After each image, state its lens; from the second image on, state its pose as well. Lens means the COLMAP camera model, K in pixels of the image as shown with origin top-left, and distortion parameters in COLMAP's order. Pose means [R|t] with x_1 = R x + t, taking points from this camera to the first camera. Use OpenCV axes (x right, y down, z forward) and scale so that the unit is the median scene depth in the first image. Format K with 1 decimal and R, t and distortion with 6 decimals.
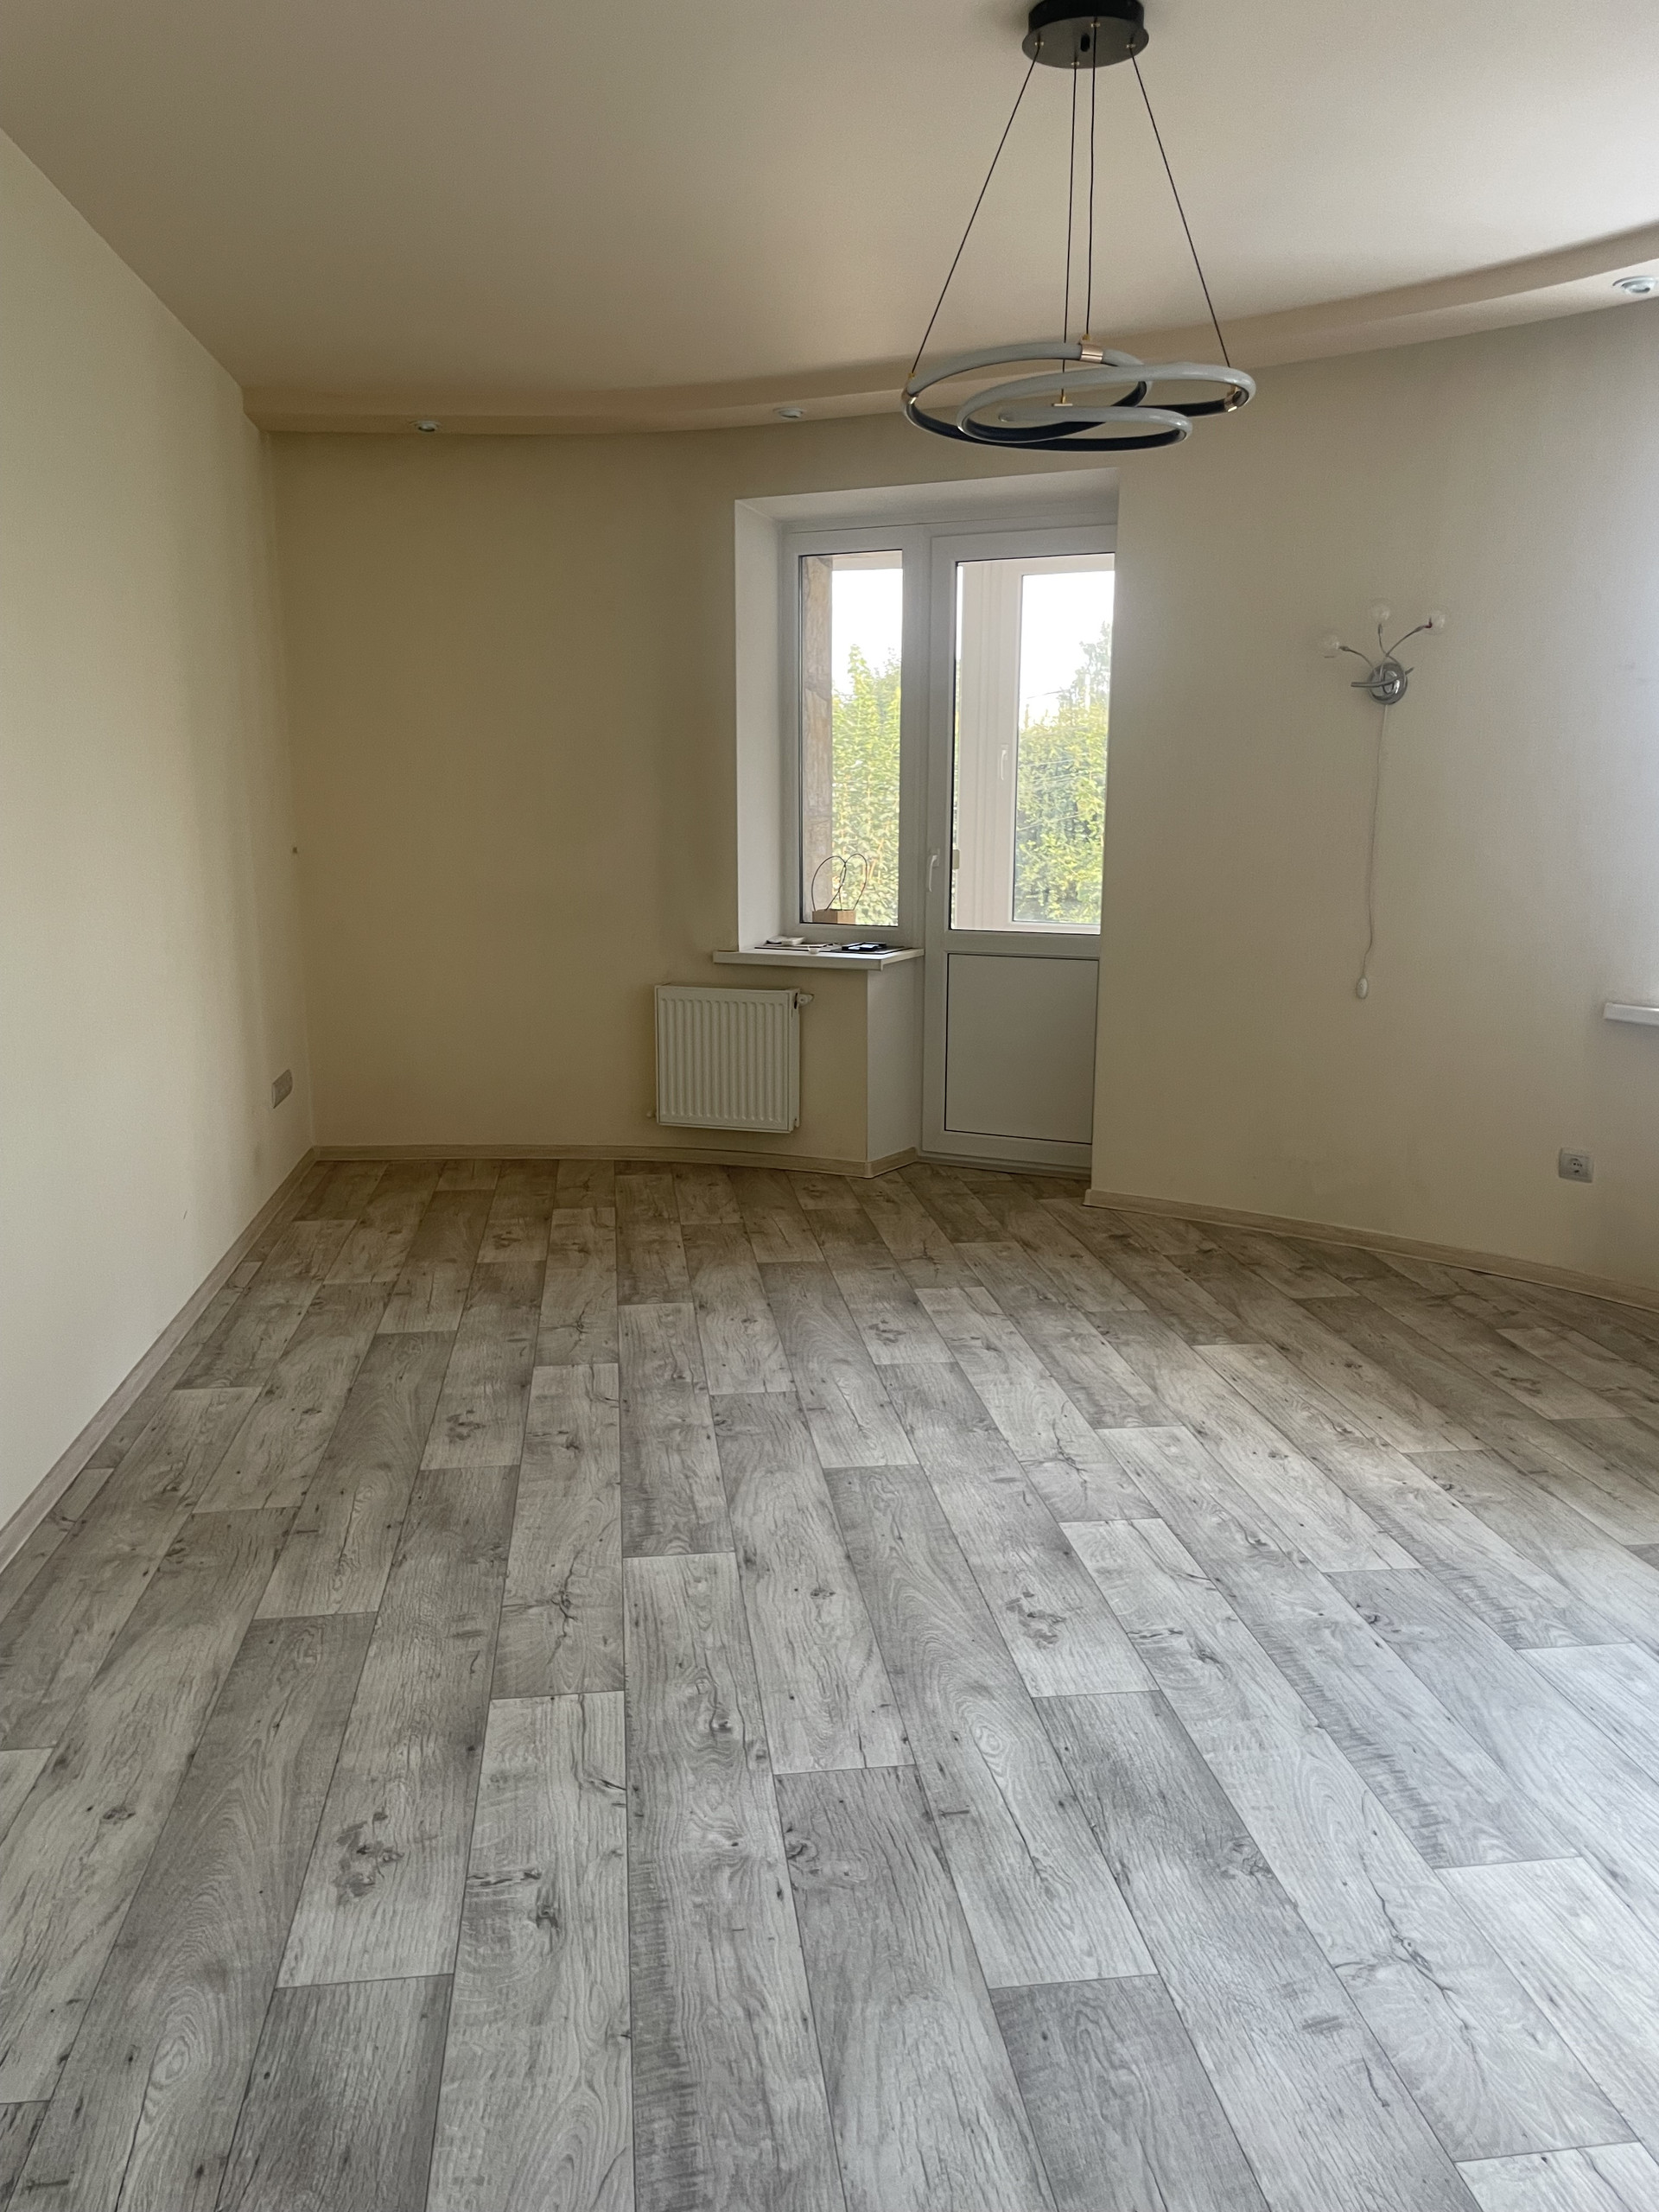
lens RADIAL K [[1677.1, 0, 829.3], [0, 1677.1, 1108.8], [0, 0, 1]] dist [0.041886, -0.076915]
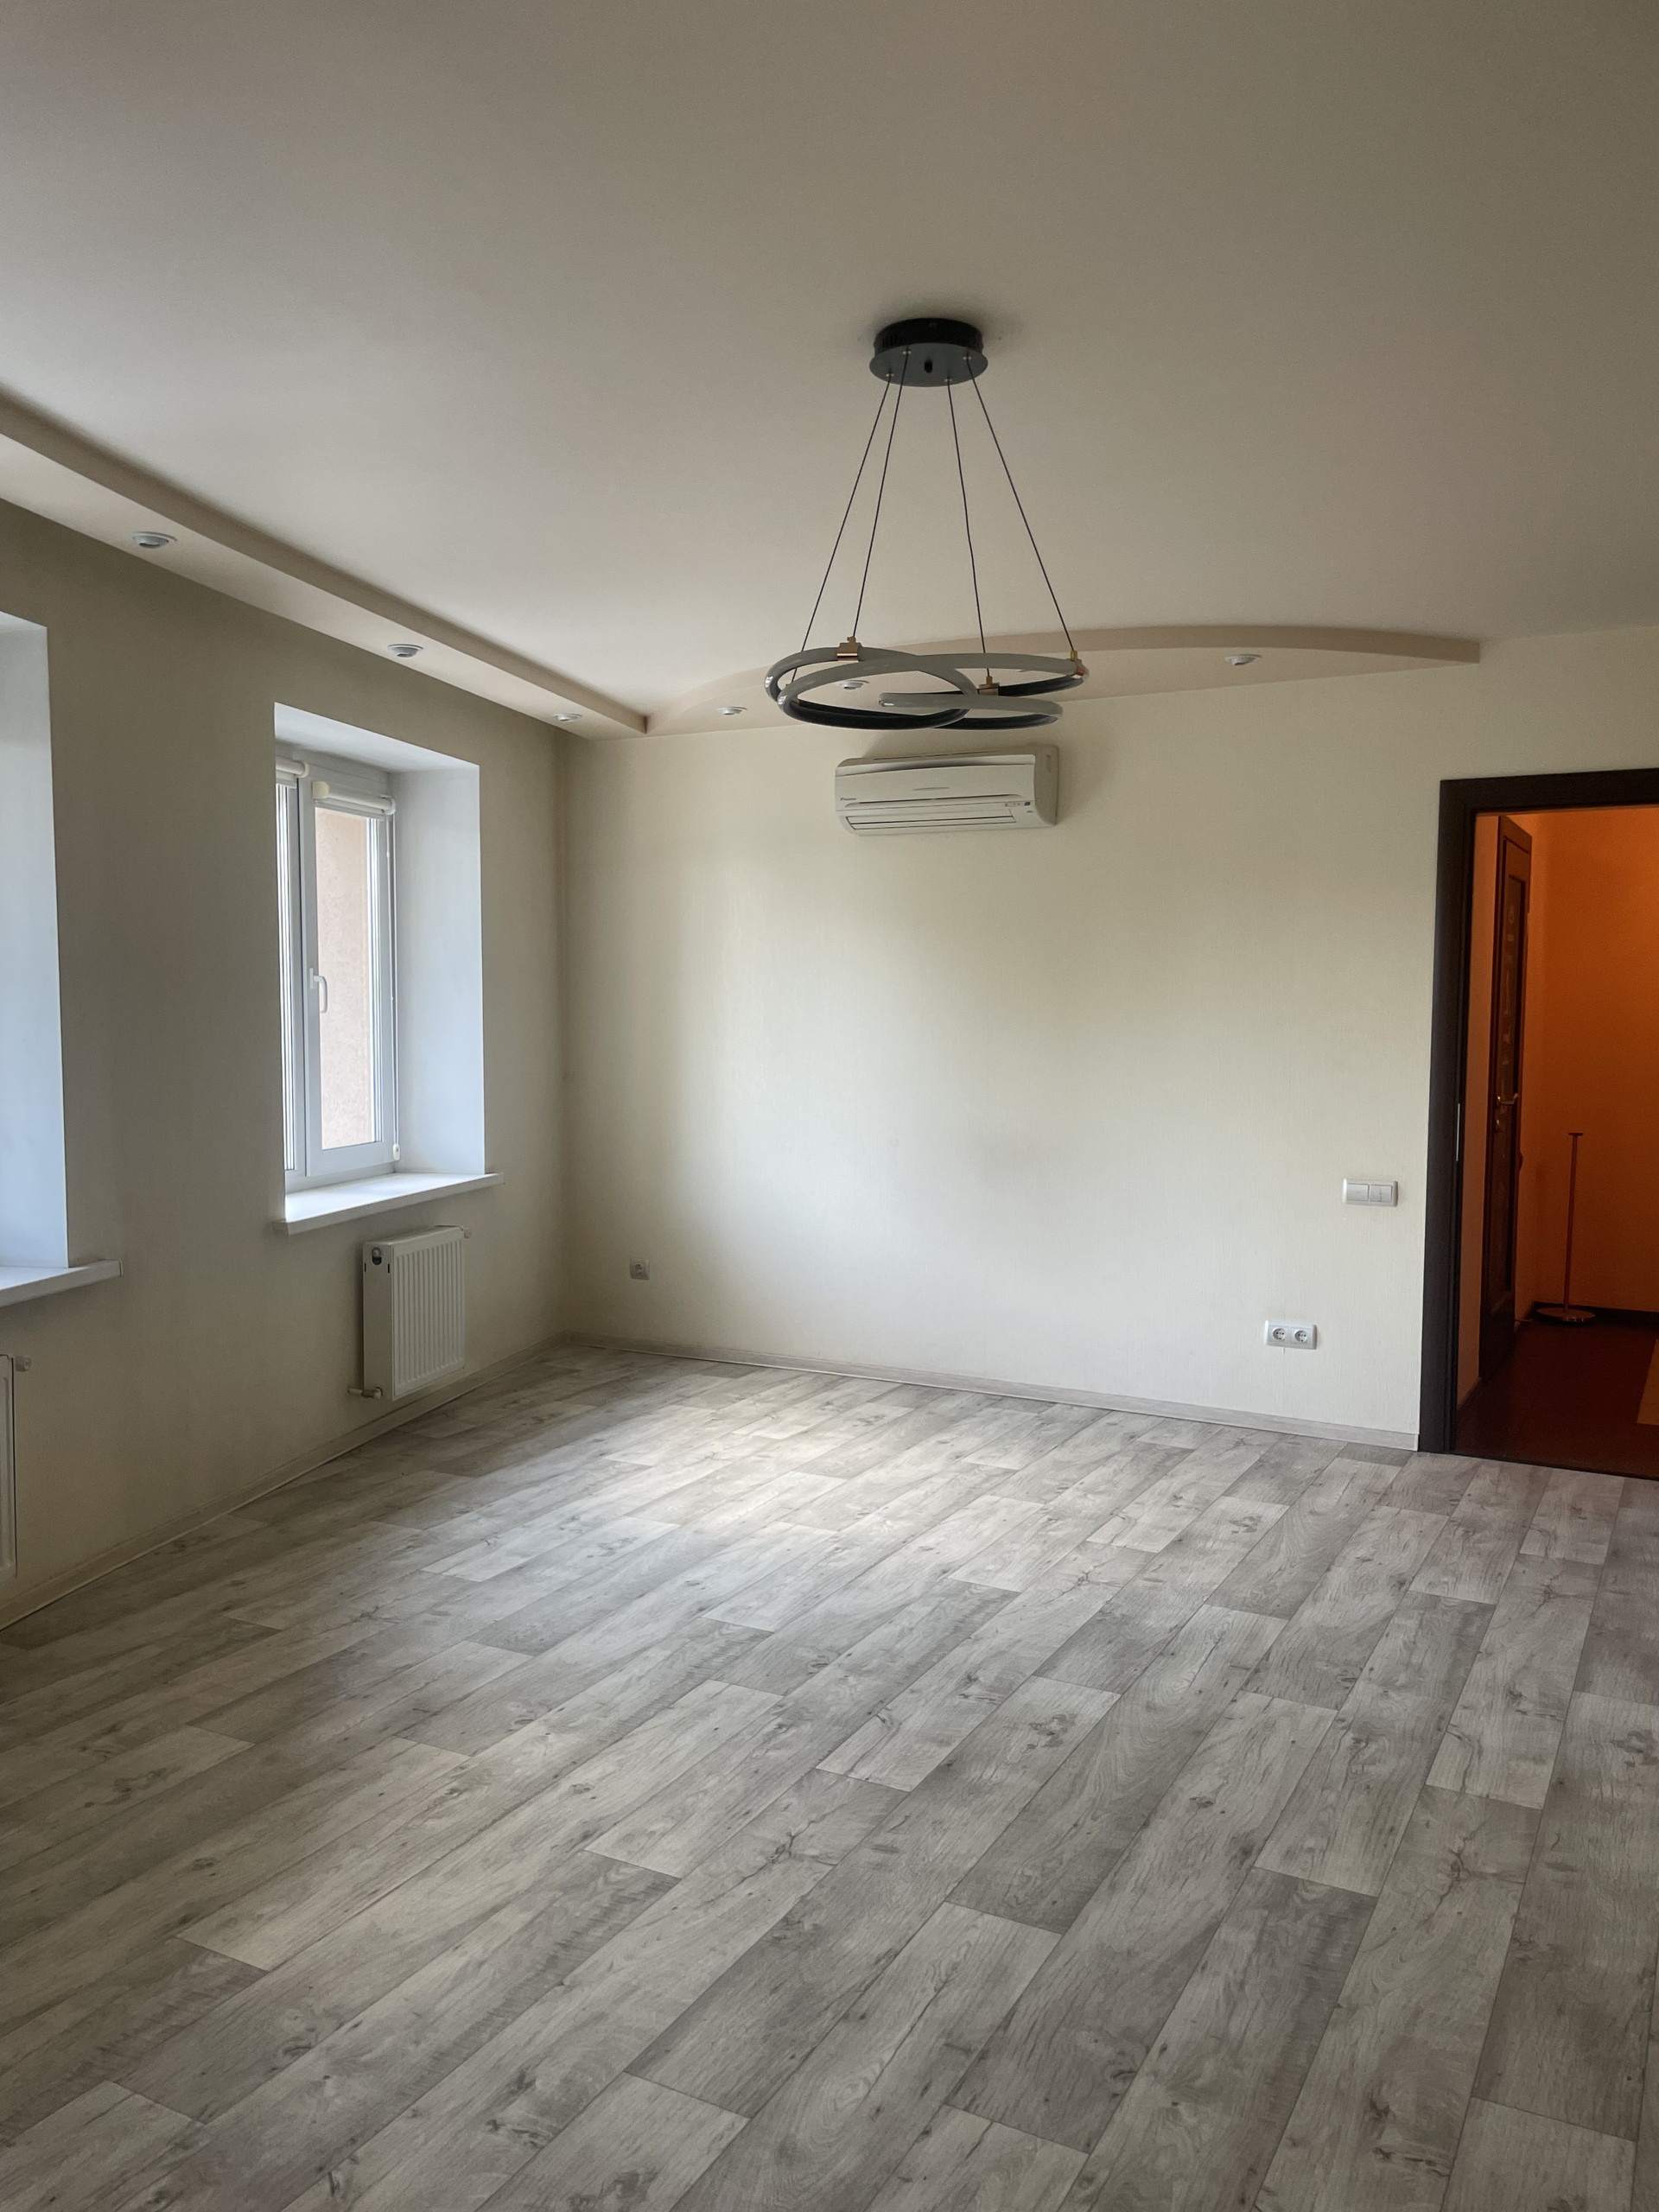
lens RADIAL K [[1677.1, 0, 821.5], [0, 1677.1, 1103.0], [0, 0, 1]] dist [0.041886, -0.076915]
pose [[-0.810289, -0.038725, 0.584750, -0.398406], [0.107114, 0.971218, 0.212747, -0.373147], [-0.576158, 0.235021, -0.782820, 1.806233]]
